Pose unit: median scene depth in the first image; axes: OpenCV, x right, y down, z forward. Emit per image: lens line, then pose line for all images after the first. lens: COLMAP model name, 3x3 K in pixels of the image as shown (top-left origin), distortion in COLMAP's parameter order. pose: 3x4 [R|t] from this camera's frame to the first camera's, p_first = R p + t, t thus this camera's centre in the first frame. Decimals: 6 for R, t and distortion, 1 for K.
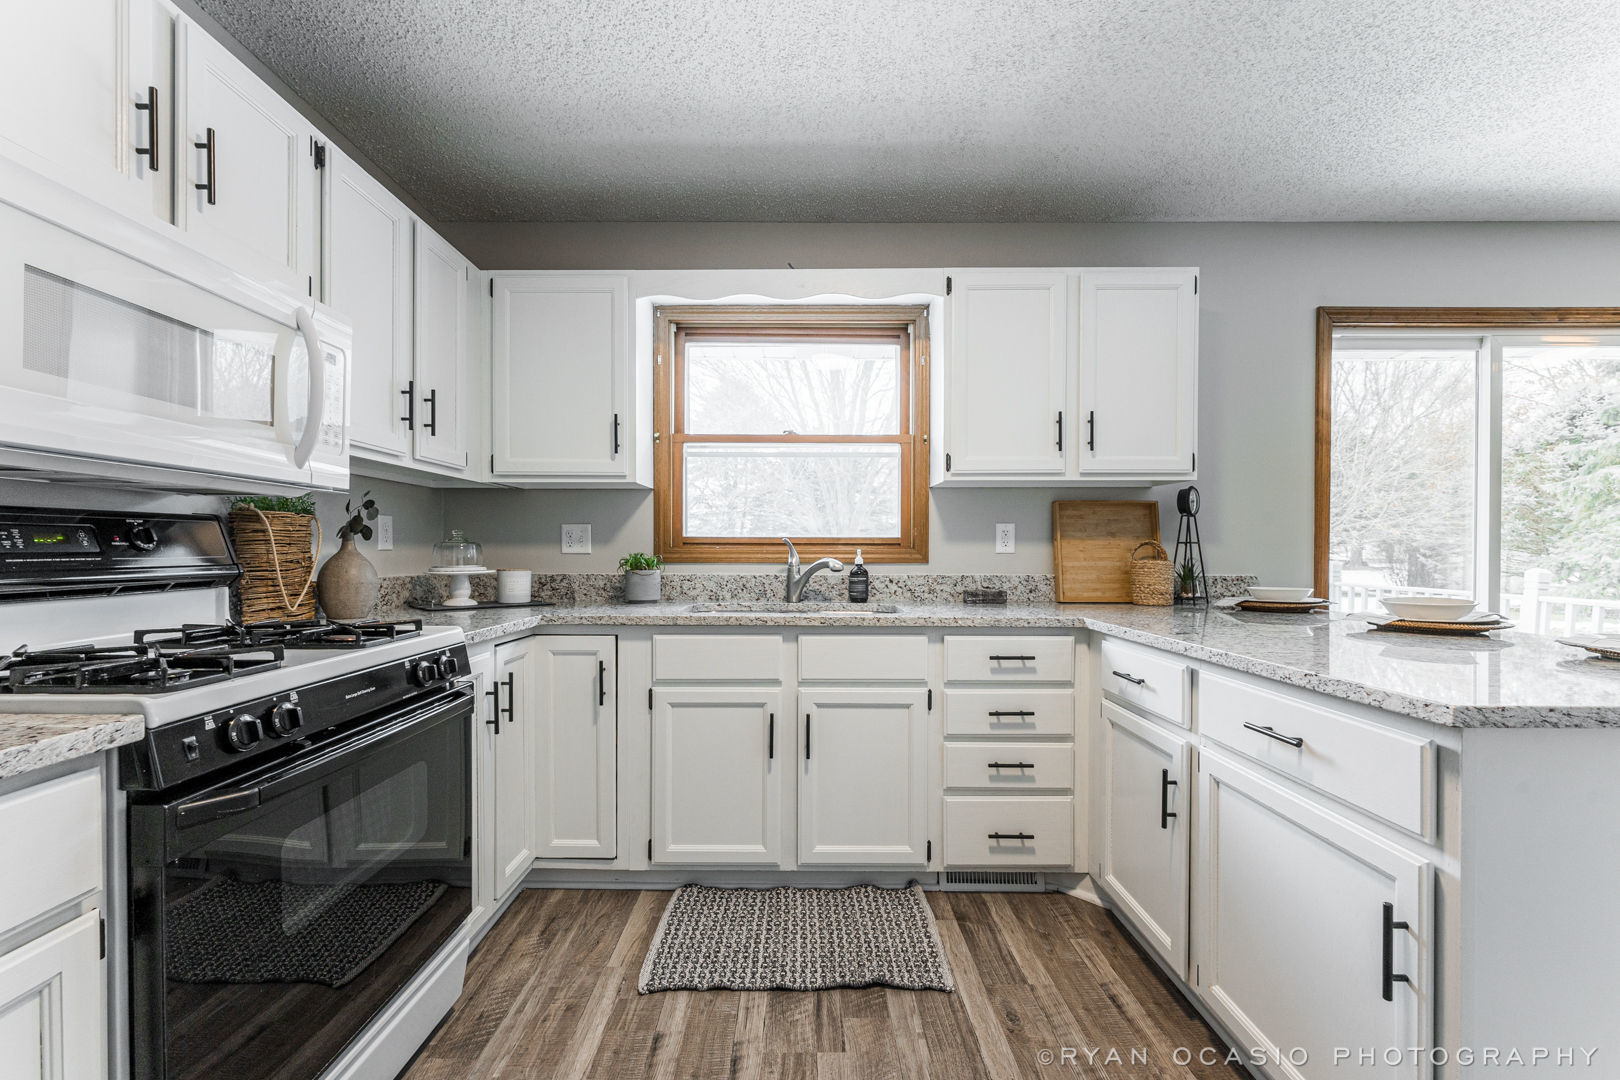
lens RADIAL K [[676.5, 0, 781.2], [0, 676.5, 549.2], [0, 0, 1]] dist [0.000746, 0.000015]
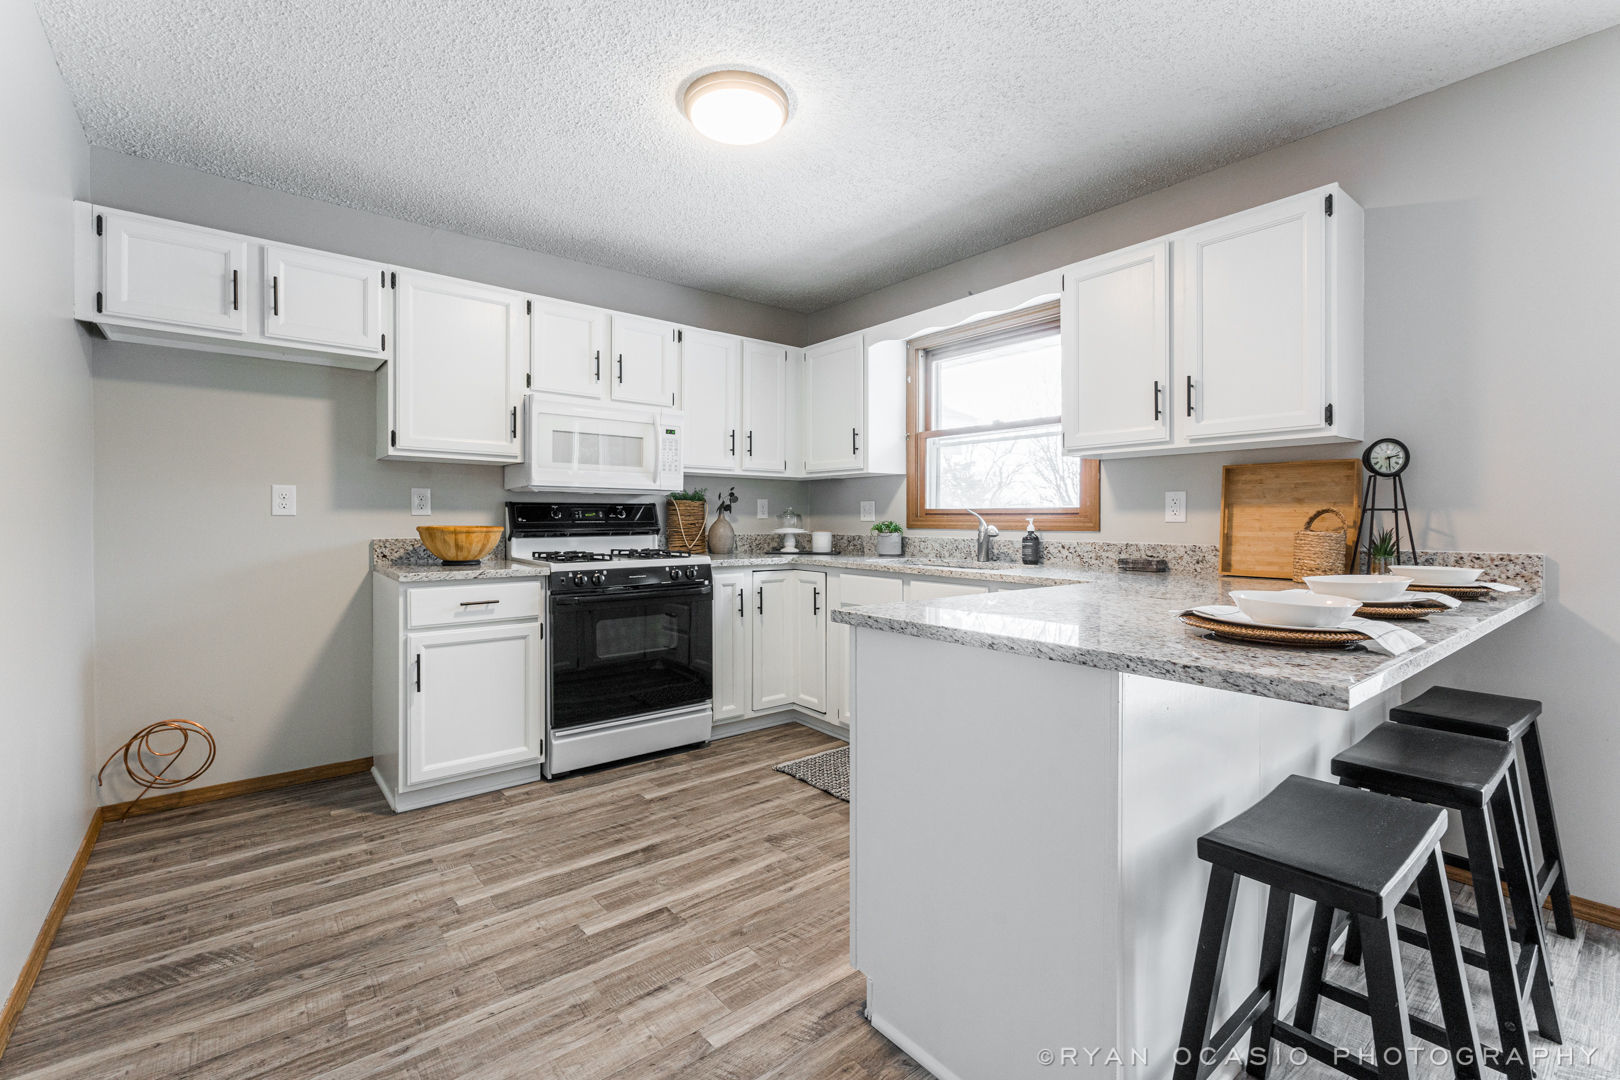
lens RADIAL K [[672.3, 0, 773.6], [0, 672.3, 515.4], [0, 0, 1]] dist [-0.001776, -0.000185]
pose [[0.618635, -0.004362, -0.785667, 0.749637], [-0.000174, 0.999984, -0.005688, 0.001897], [0.785679, 0.003656, 0.618624, -0.056772]]
